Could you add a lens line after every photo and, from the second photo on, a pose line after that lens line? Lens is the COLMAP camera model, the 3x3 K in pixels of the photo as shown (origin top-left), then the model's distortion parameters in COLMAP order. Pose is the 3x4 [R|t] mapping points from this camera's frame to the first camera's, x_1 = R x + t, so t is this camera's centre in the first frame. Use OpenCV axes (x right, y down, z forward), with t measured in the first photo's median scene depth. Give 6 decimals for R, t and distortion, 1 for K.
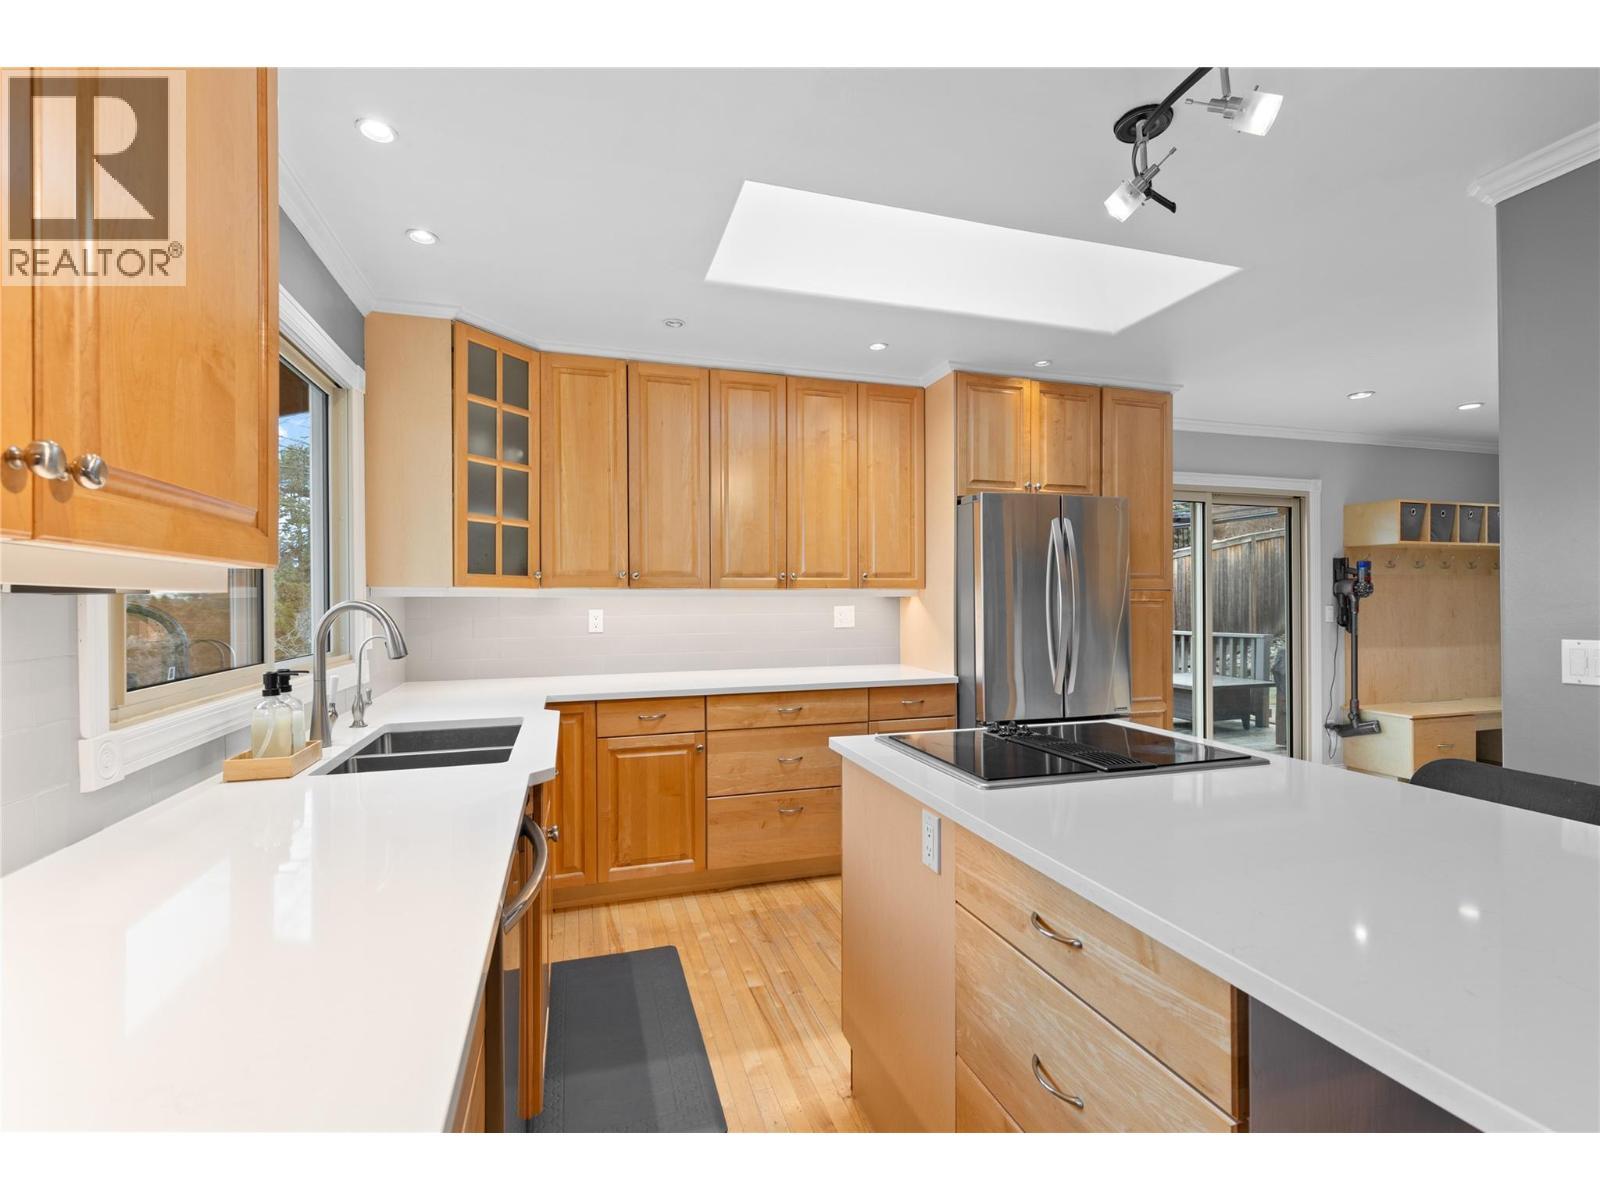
lens RADIAL K [[716.3, 0, 793.7], [0, 716.3, 602.9], [0, 0, 1]] dist [0.004994, -0.001392]
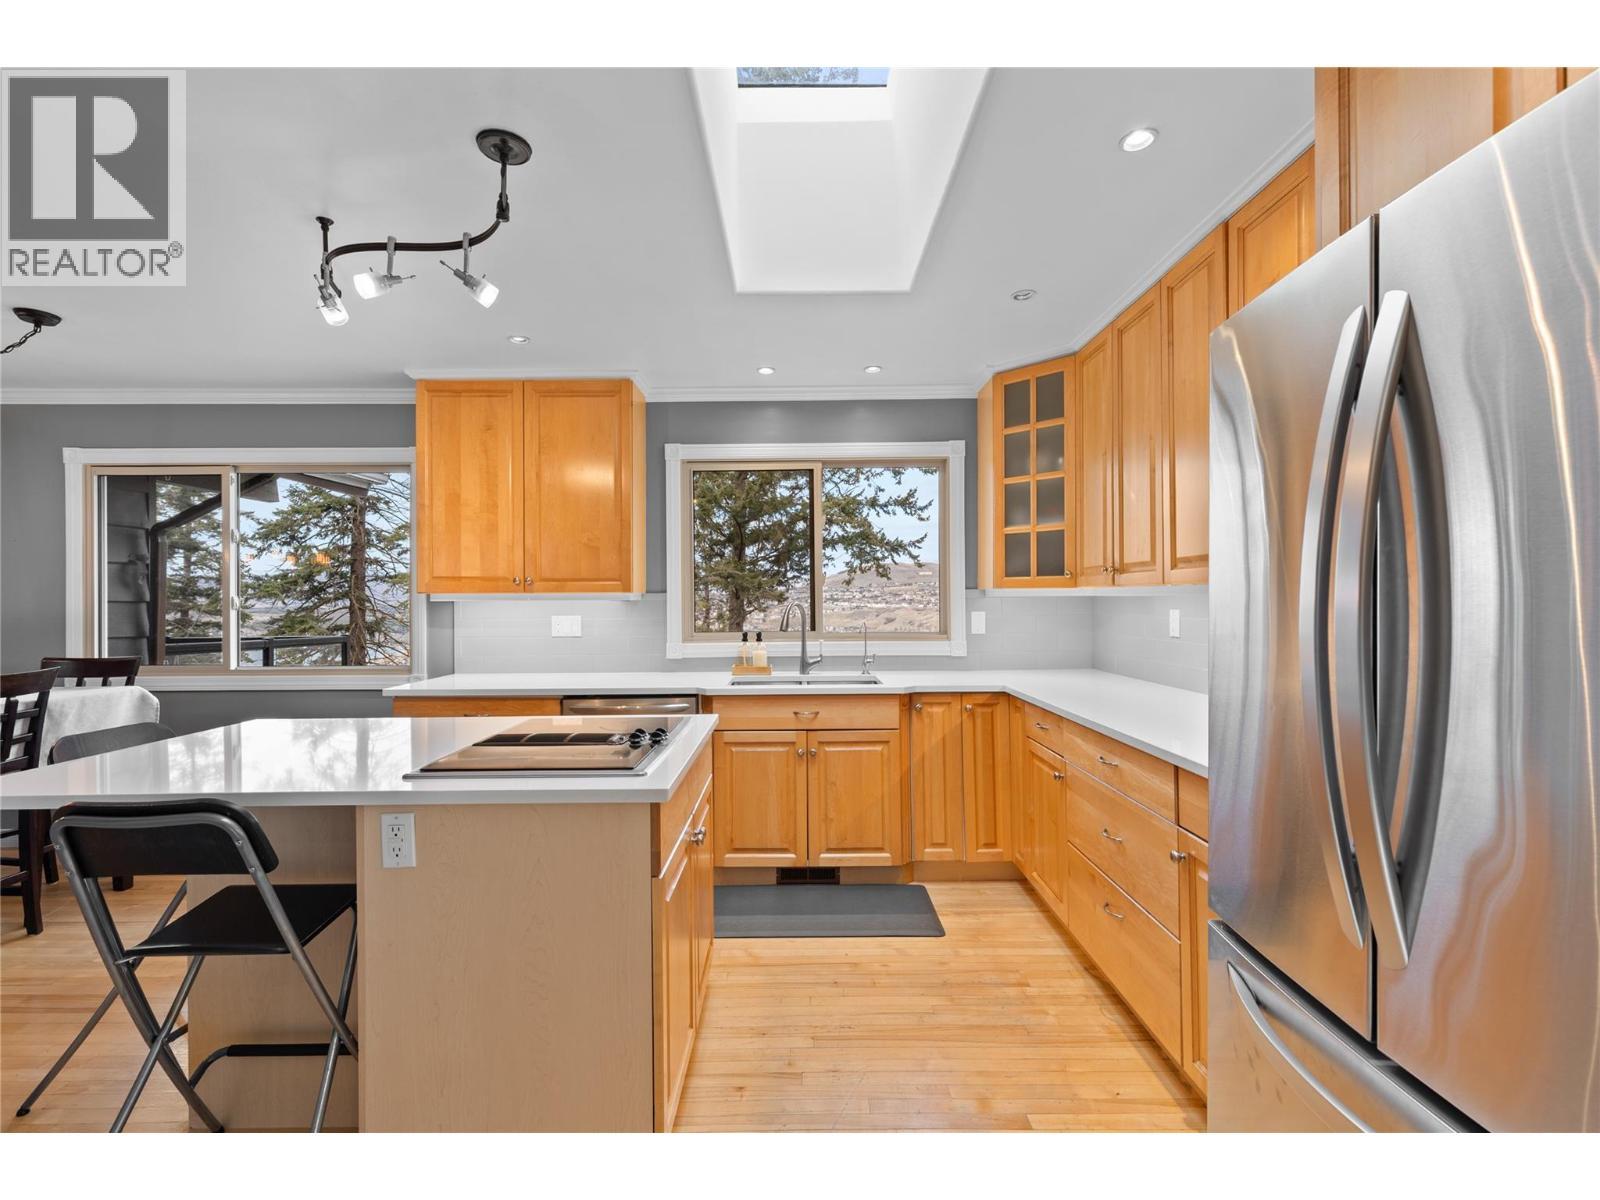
lens RADIAL K [[716.3, 0, 797.3], [0, 716.3, 604.6], [0, 0, 1]] dist [0.004994, -0.001392]
pose [[-0.293194, 0.014222, -0.955947, 0.697076], [0.005860, 0.999897, 0.013079, -0.010802], [0.956035, -0.001767, -0.293247, 0.874295]]
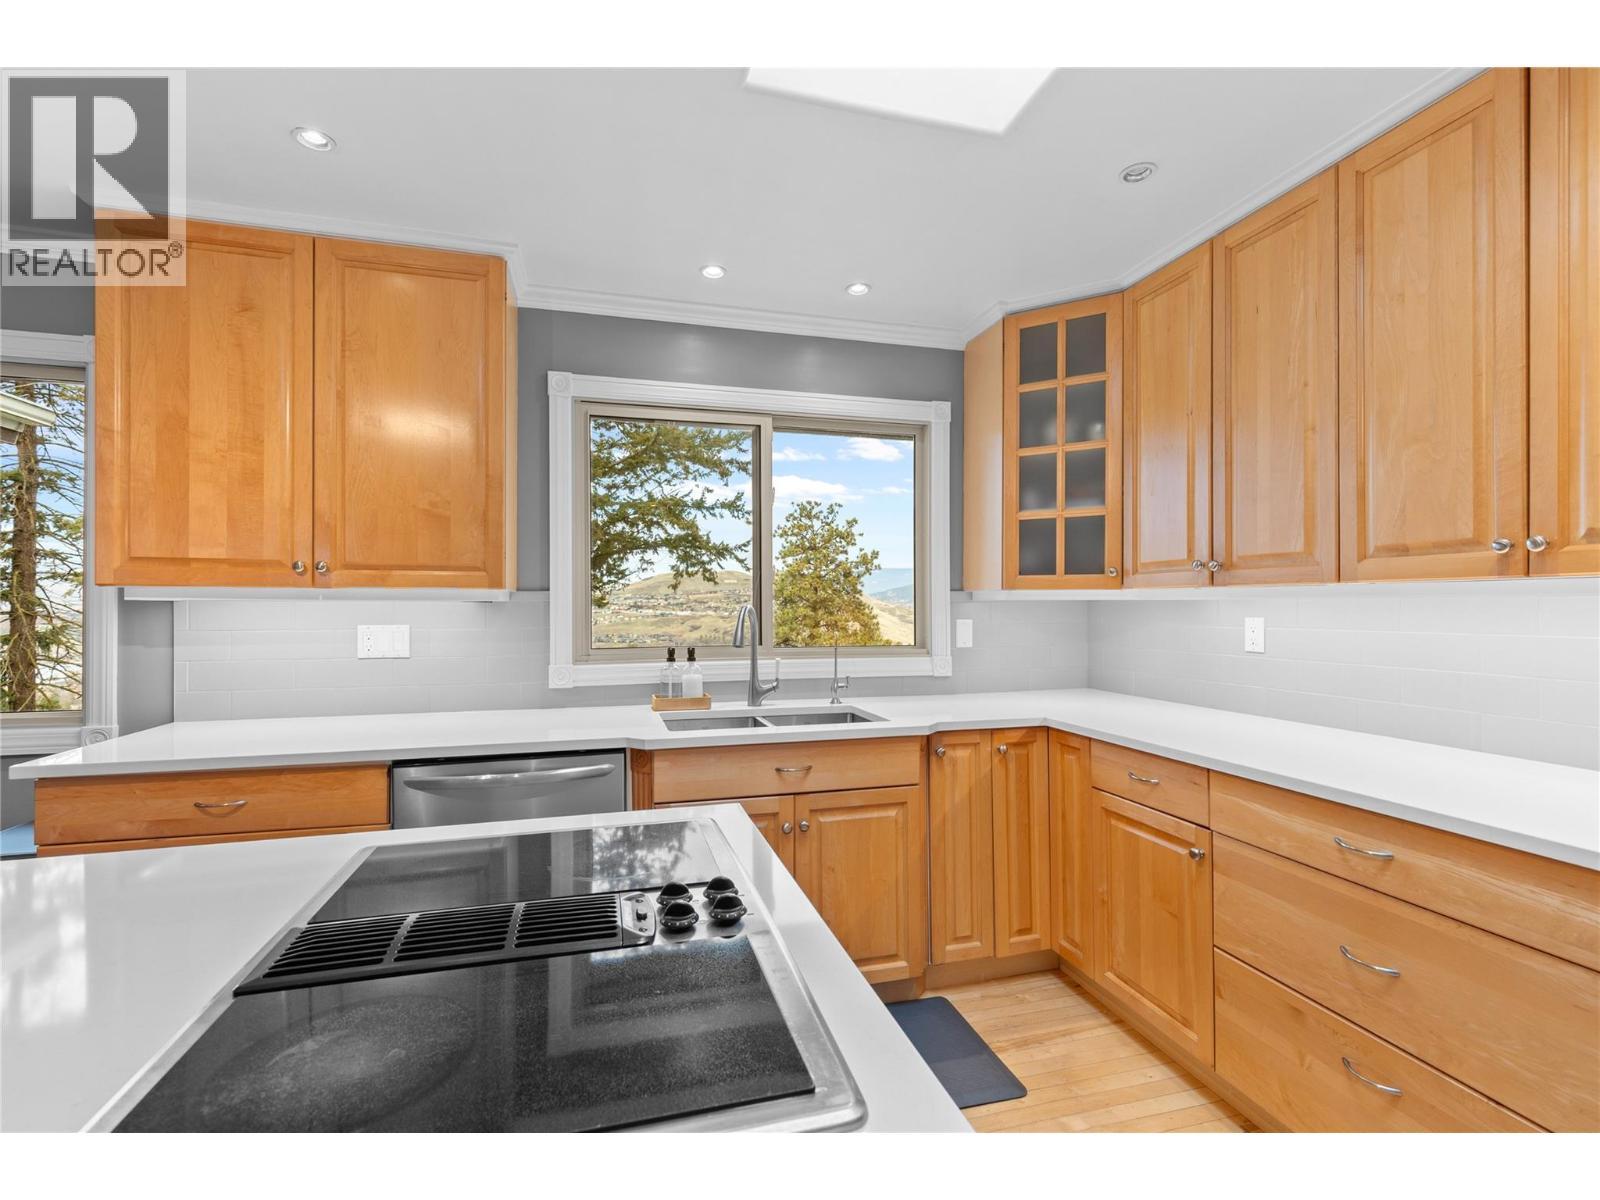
lens RADIAL K [[716.3, 0, 795.9], [0, 716.3, 608.1], [0, 0, 1]] dist [0.004994, -0.001392]
pose [[-0.029058, 0.008308, -0.999543, 0.430951], [-0.001630, 0.999964, 0.008359, -0.004511], [0.999576, 0.001873, -0.029043, 0.628099]]
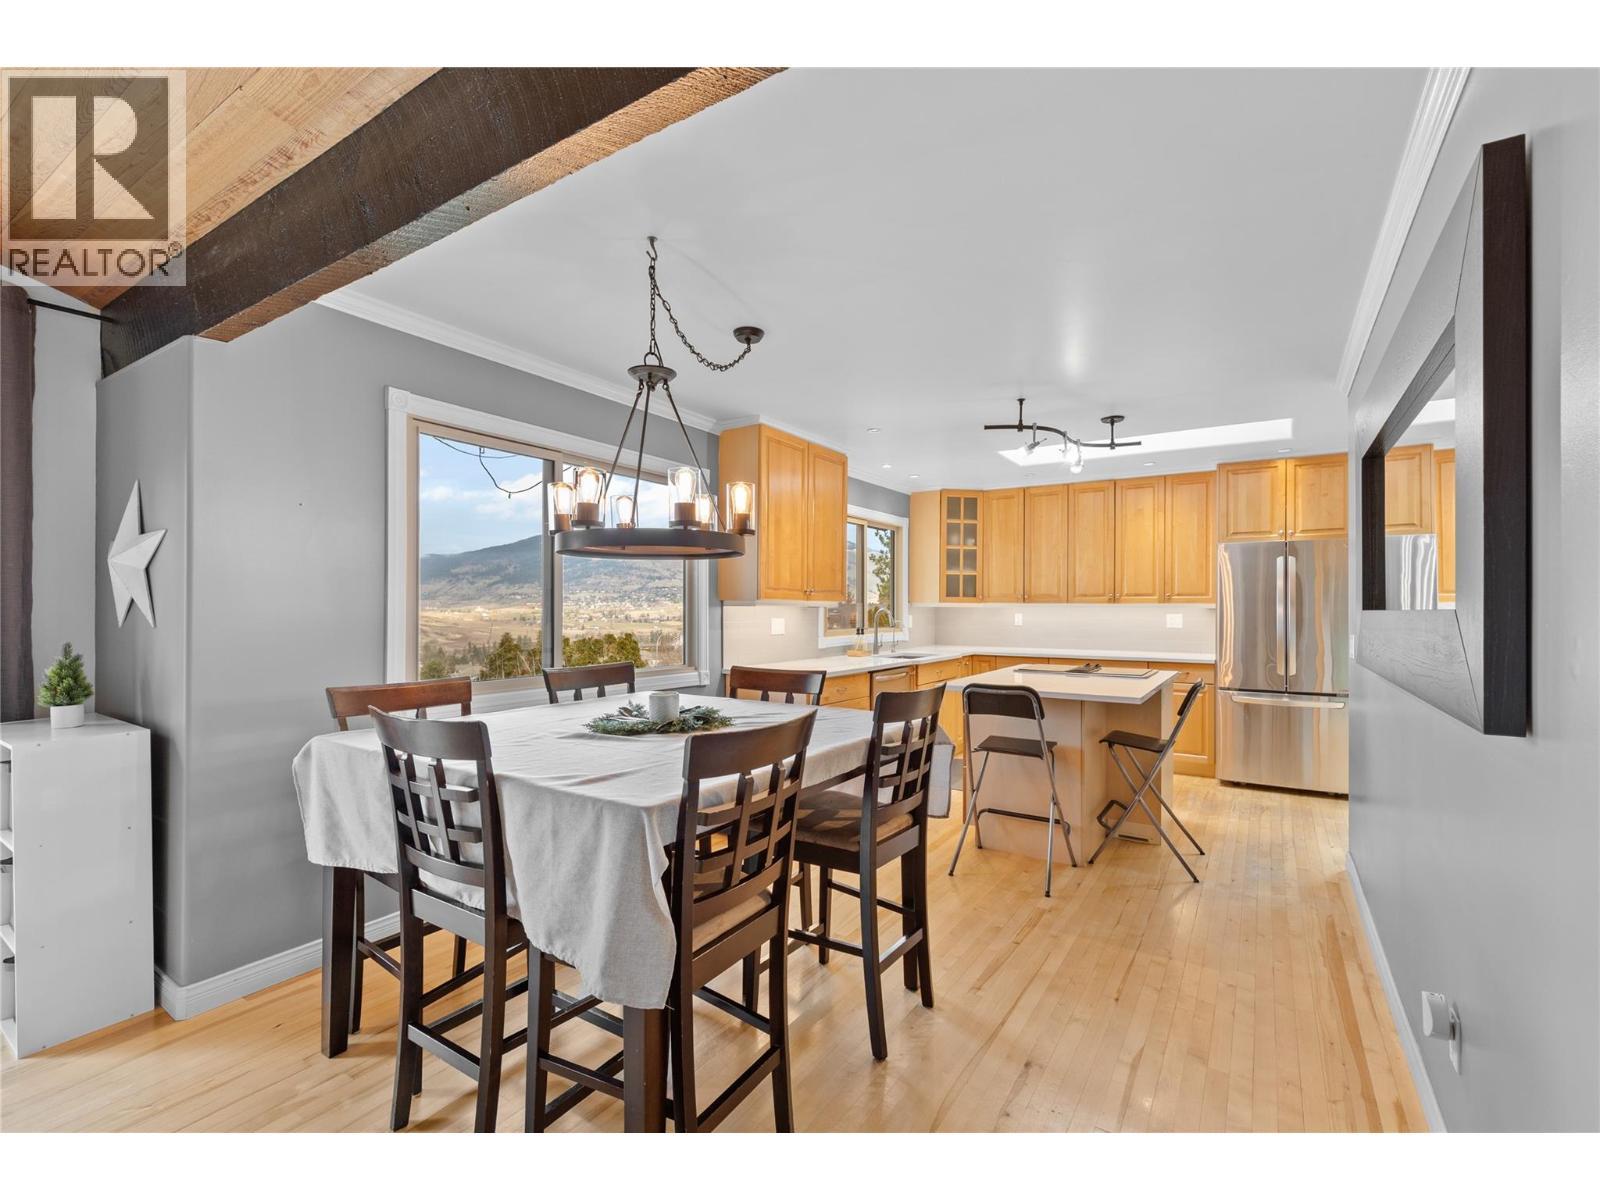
lens RADIAL K [[716.3, 0, 799.4], [0, 716.3, 606.5], [0, 0, 1]] dist [0.004994, -0.001392]
pose [[0.641548, 0.006950, -0.767051, 0.871574], [-0.009793, 0.999952, 0.000870, -0.006371], [0.767020, 0.006954, 0.641586, -0.726728]]
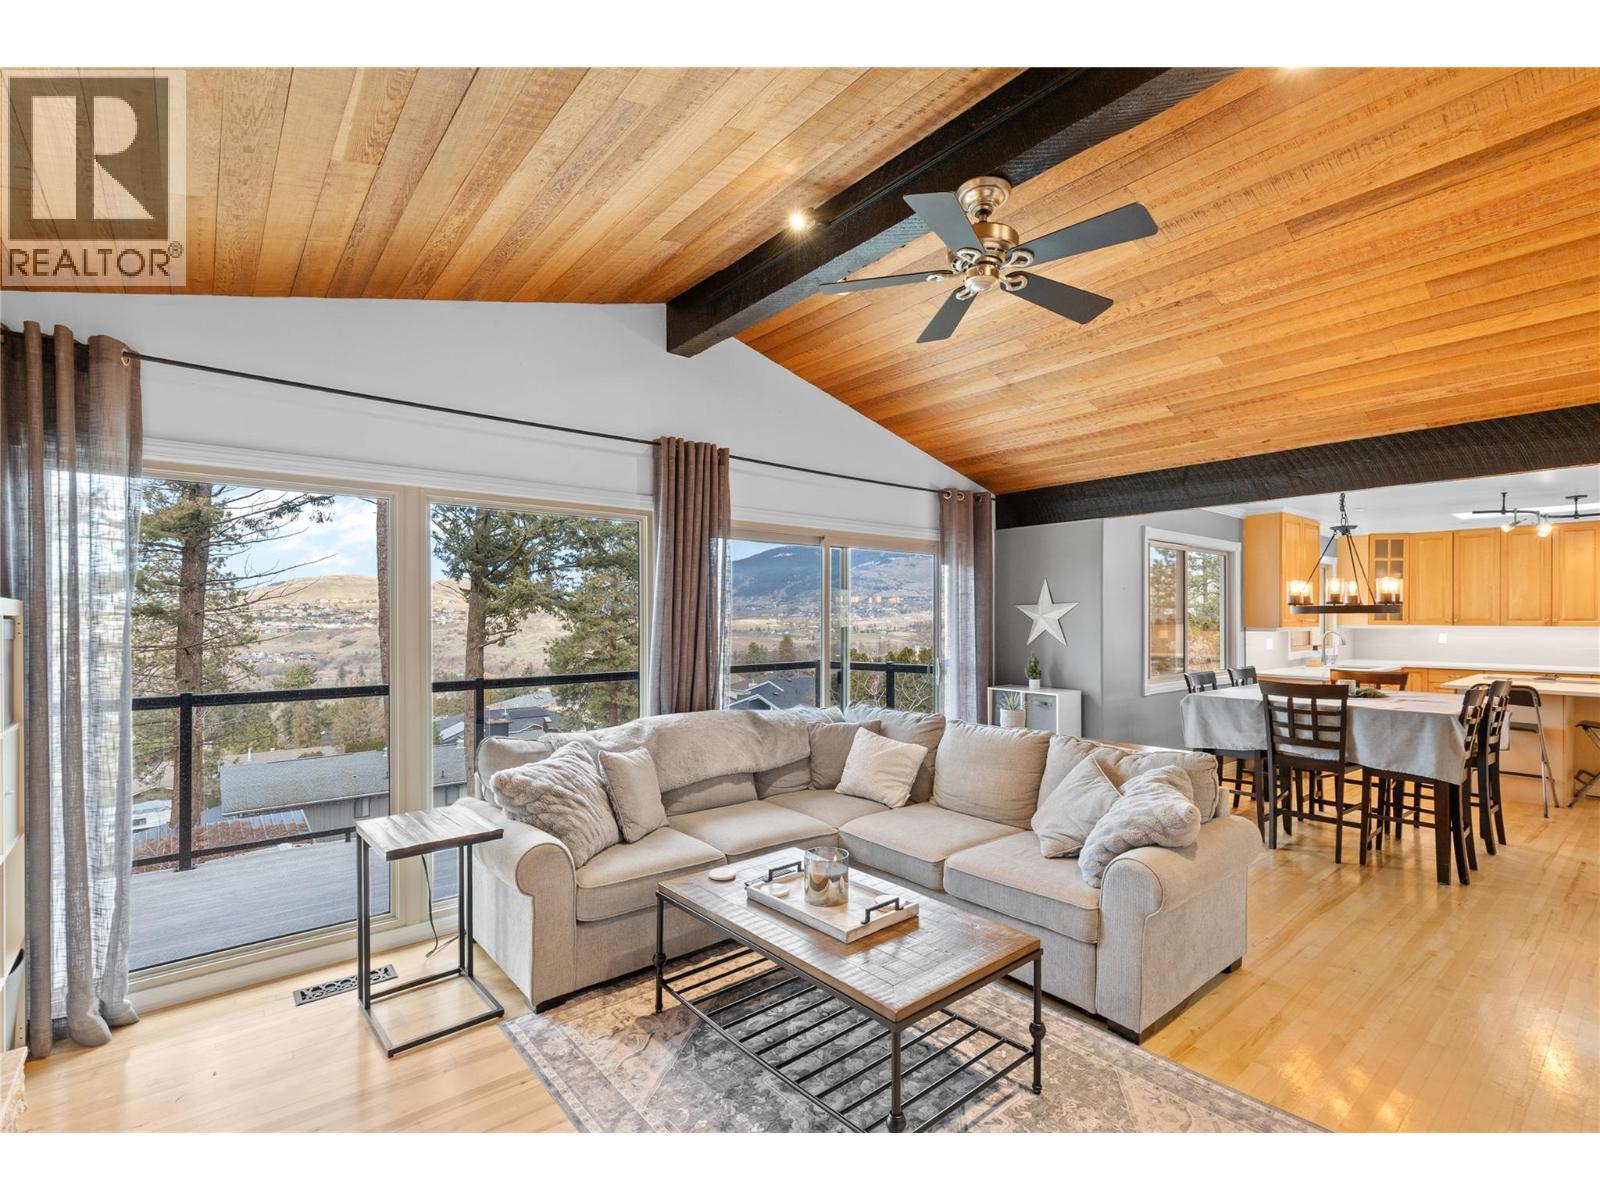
lens RADIAL K [[716.3, 0, 806.8], [0, 716.3, 619.7], [0, 0, 1]] dist [0.004994, -0.001392]
pose [[0.374550, 0.008571, -0.927167, 1.179590], [-0.004405, 0.999962, 0.007465, -0.046759], [0.927196, 0.001288, 0.374574, -1.894275]]
